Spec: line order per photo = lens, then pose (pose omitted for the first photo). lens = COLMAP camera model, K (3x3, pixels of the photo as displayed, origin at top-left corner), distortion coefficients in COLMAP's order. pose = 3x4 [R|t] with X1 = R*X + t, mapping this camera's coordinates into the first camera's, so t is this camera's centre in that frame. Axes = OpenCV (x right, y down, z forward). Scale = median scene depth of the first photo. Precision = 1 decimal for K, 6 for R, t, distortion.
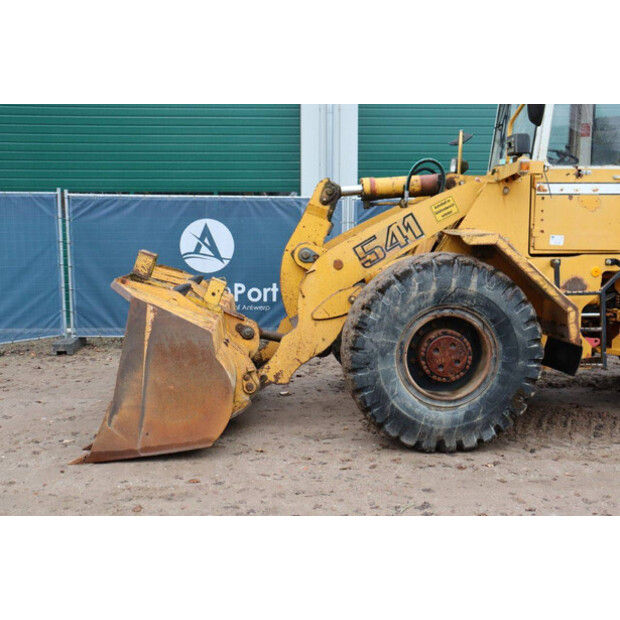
lens RADIAL K [[727.9, 0, 306.5], [0, 727.9, 308.1], [0, 0, 1]] dist [0.000708, 0.000000]
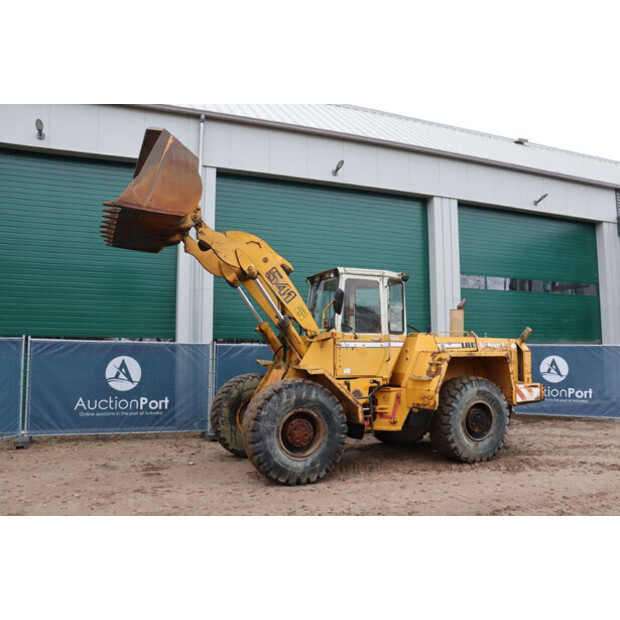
lens RADIAL K [[540.8, 0, 306.1], [0, 540.8, 309.7], [0, 0, 1]] dist [-0.132180, 0.089773]
pose [[0.942697, 0.028468, 0.332433, -0.239929], [0.036468, 0.981592, -0.187474, 0.012569], [-0.331651, 0.188855, 0.924306, -0.321328]]
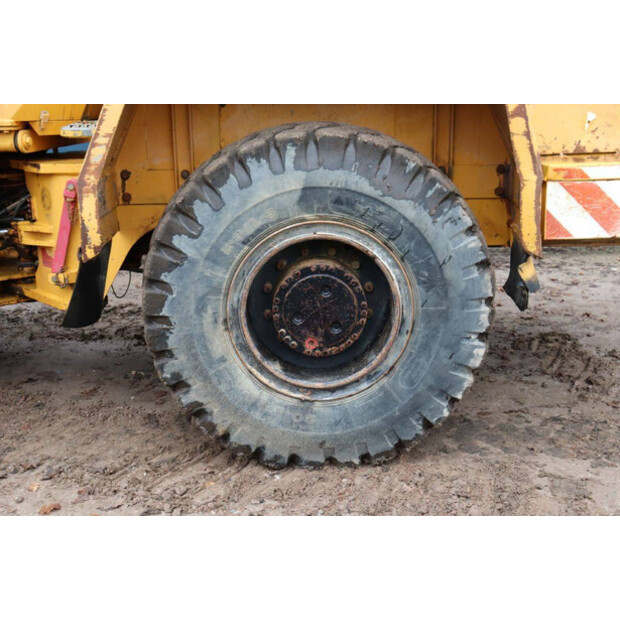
lens RADIAL K [[800.6, 0, 310.2], [0, 800.6, 308.6], [0, 0, 1]] dist [0.027392, 0.000000]
pose [[0.995830, 0.007876, -0.090884, 0.746760], [0.005789, 0.988802, 0.149120, -0.026001], [0.091041, -0.149024, 0.984634, 0.403690]]
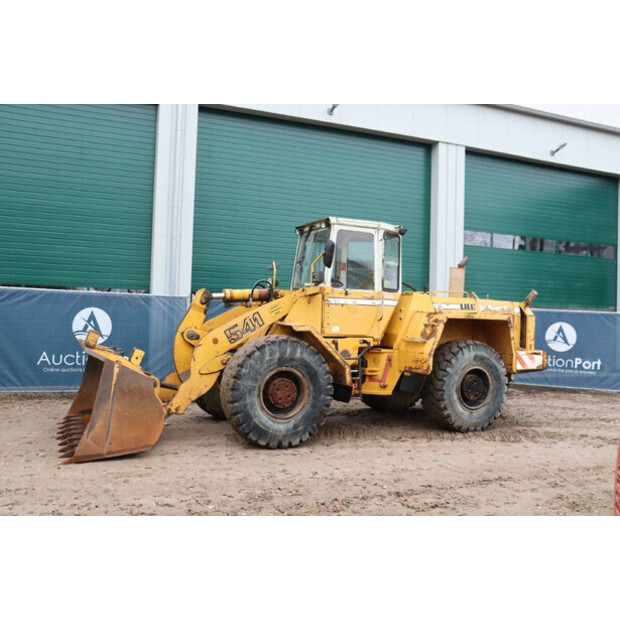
lens RADIAL K [[598.5, 0, 306.1], [0, 598.5, 312.6], [0, 0, 1]] dist [-0.073653, 0.000000]
pose [[0.934878, 0.030763, 0.353635, -0.248516], [0.008067, 0.994139, -0.107808, 0.025028], [-0.354879, 0.103640, 0.929150, -0.355073]]
